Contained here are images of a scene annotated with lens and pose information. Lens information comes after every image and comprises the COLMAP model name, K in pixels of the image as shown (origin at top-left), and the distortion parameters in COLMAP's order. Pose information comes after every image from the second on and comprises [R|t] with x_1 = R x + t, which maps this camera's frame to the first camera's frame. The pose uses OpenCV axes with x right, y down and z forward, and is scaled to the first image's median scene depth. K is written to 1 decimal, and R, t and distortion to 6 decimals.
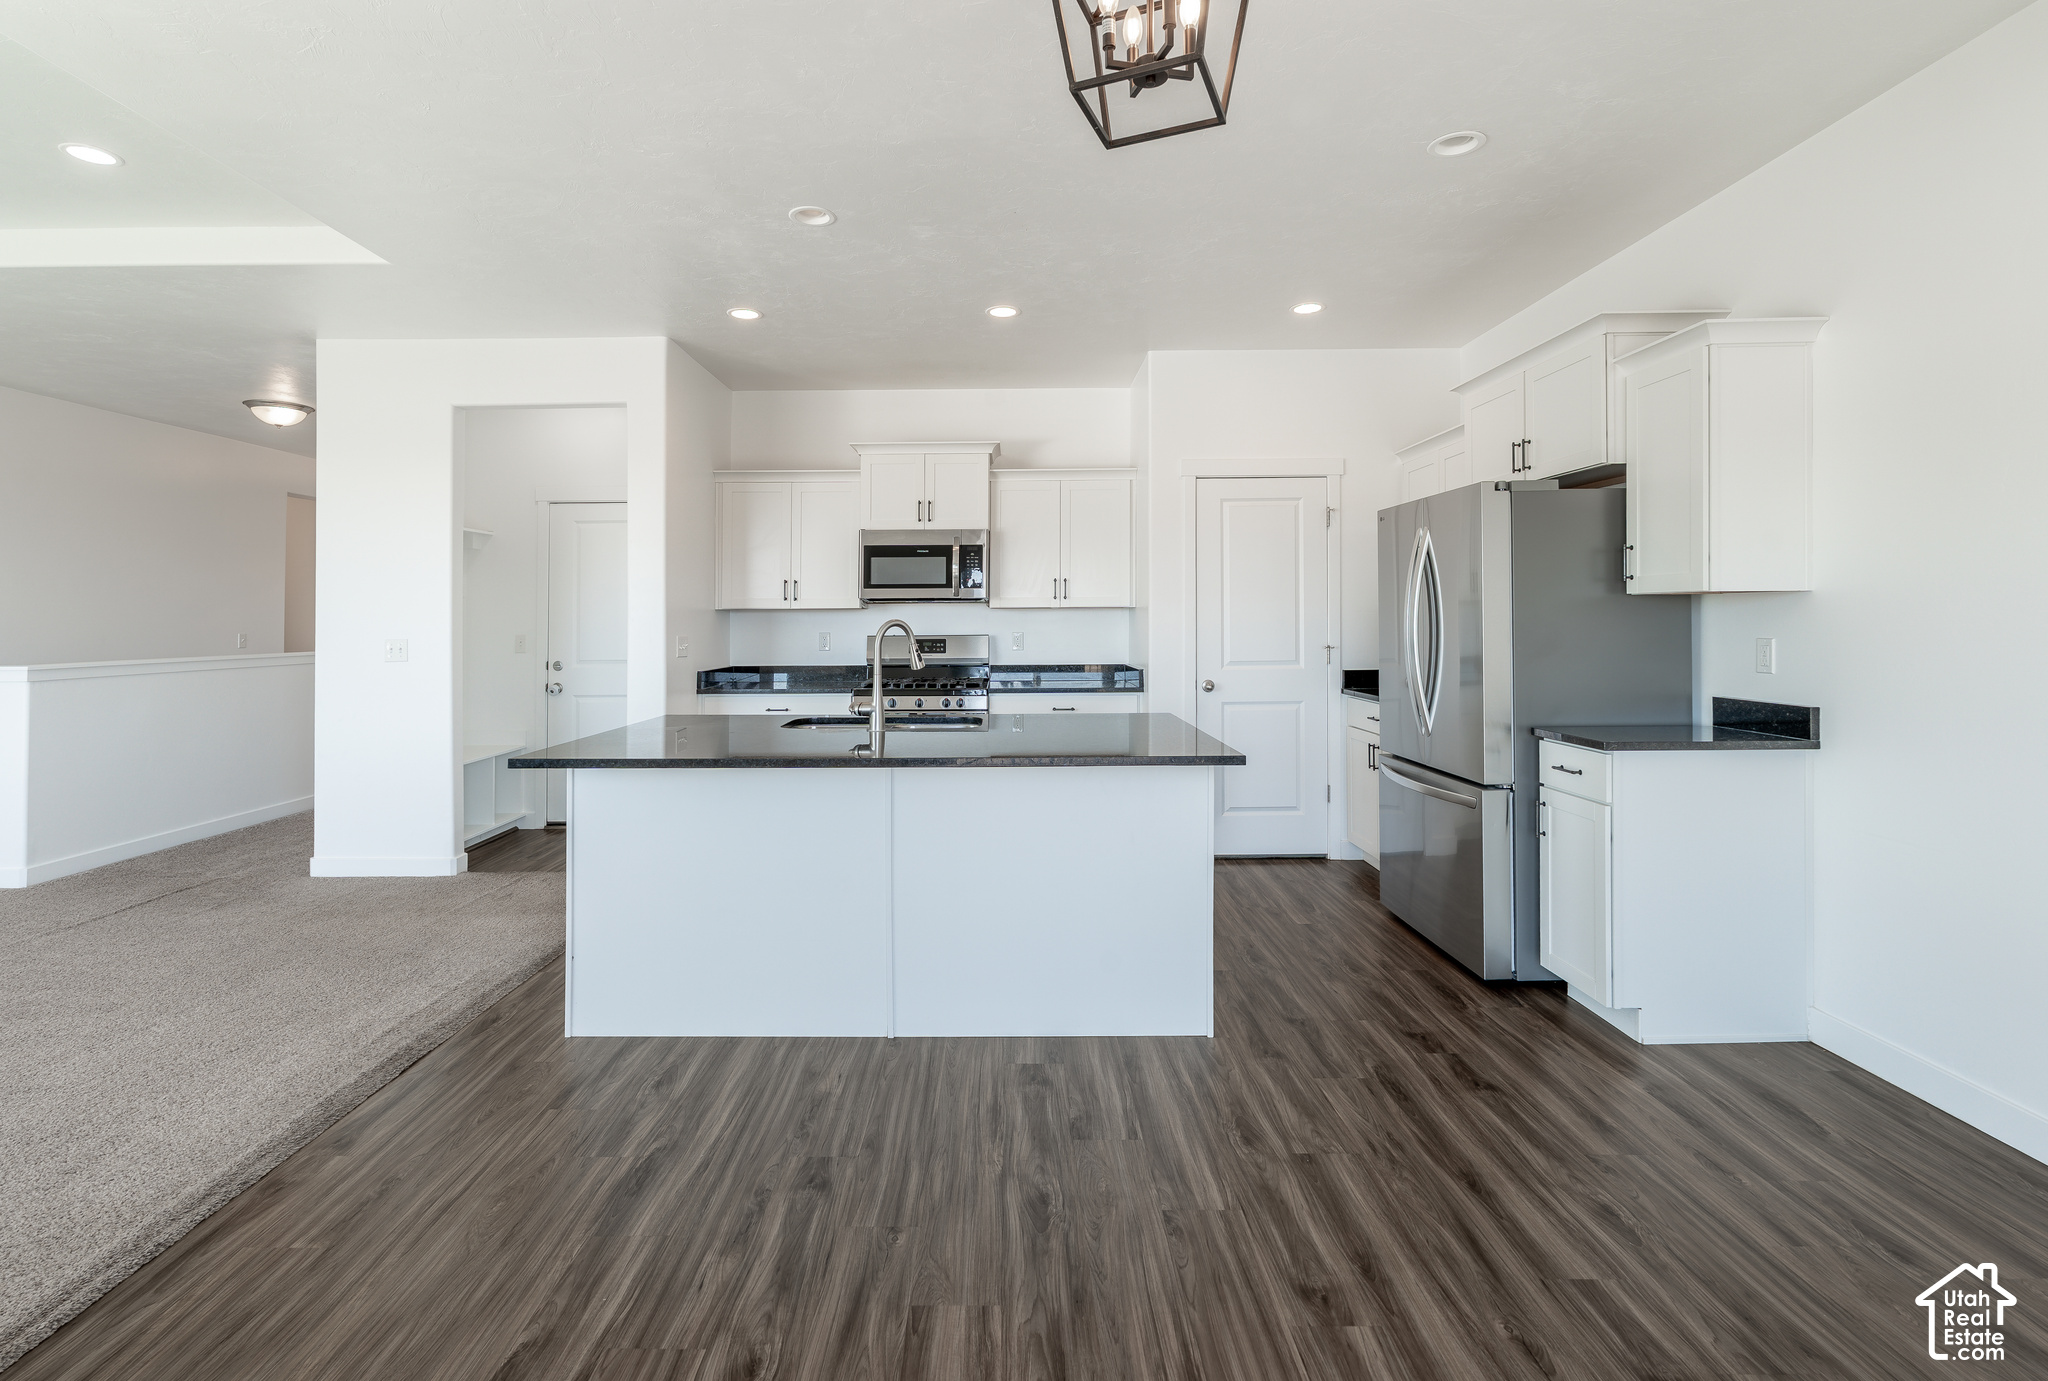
lens RADIAL K [[1042.7, 0, 1178.1], [0, 1042.7, 617.6], [0, 0, 1]] dist [-0.001691, -0.000096]
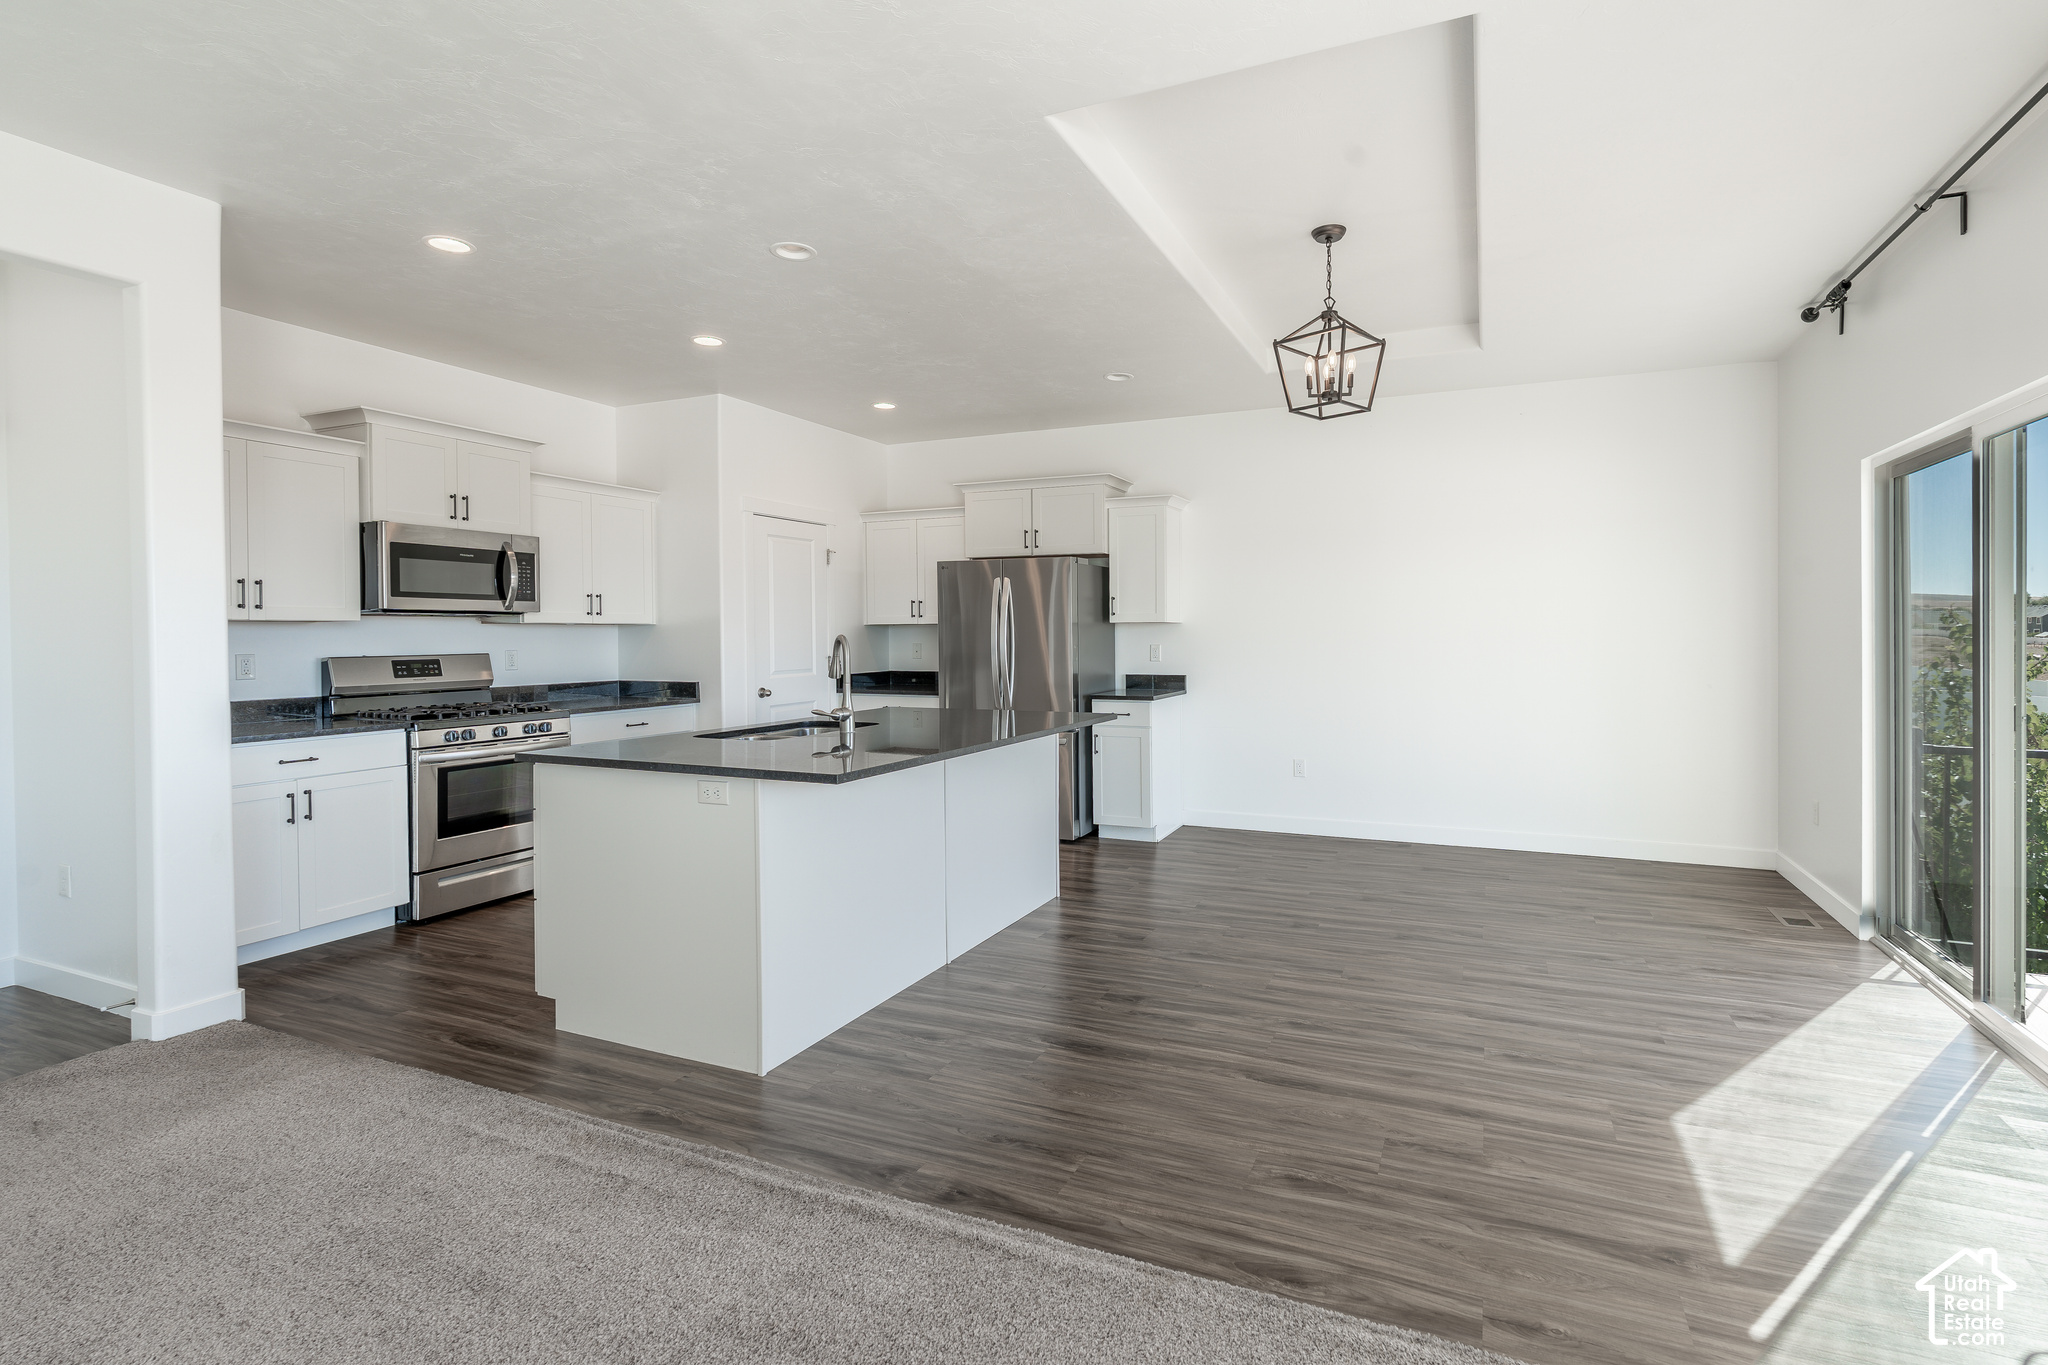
lens RADIAL K [[908.4, 0, 1101.5], [0, 908.4, 649.0], [0, 0, 1]] dist [-0.002654, 0.000019]
pose [[0.389002, -0.010528, 0.921177, -1.084410], [0.001030, 0.999939, 0.010994, 0.007553], [-0.921236, -0.003328, 0.388989, 0.356321]]
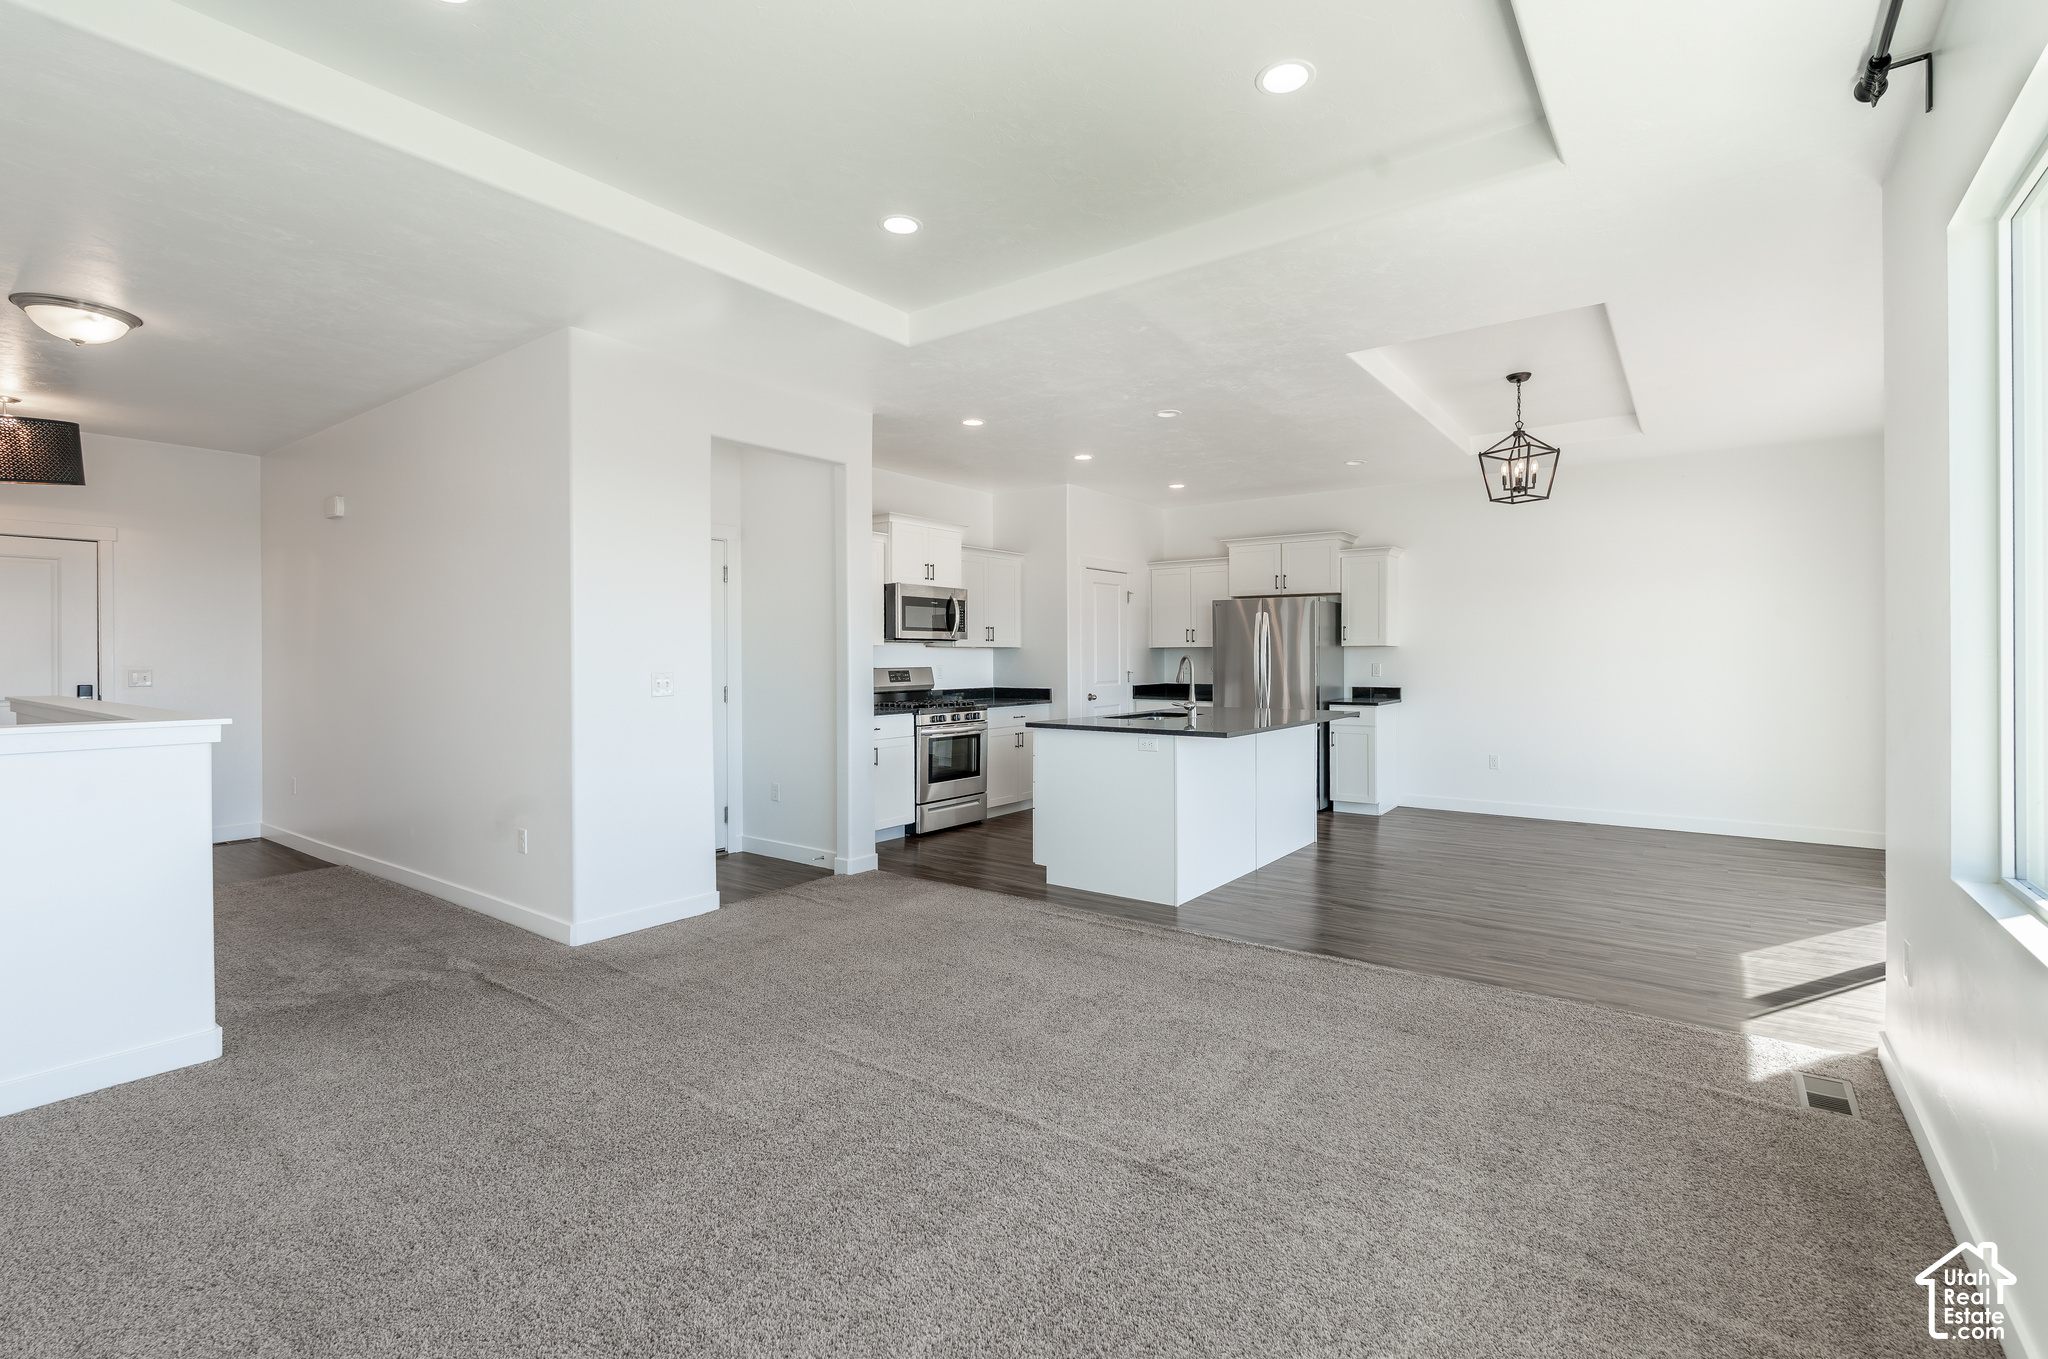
lens RADIAL K [[954.9, 0, 1139.3], [0, 954.9, 673.9], [0, 0, 1]] dist [-0.000871, 0.000399]
pose [[0.511483, -0.010641, 0.859227, -1.713603], [-0.000707, 0.999918, 0.012804, 0.014572], [-0.859293, -0.007156, 0.511434, 0.249250]]
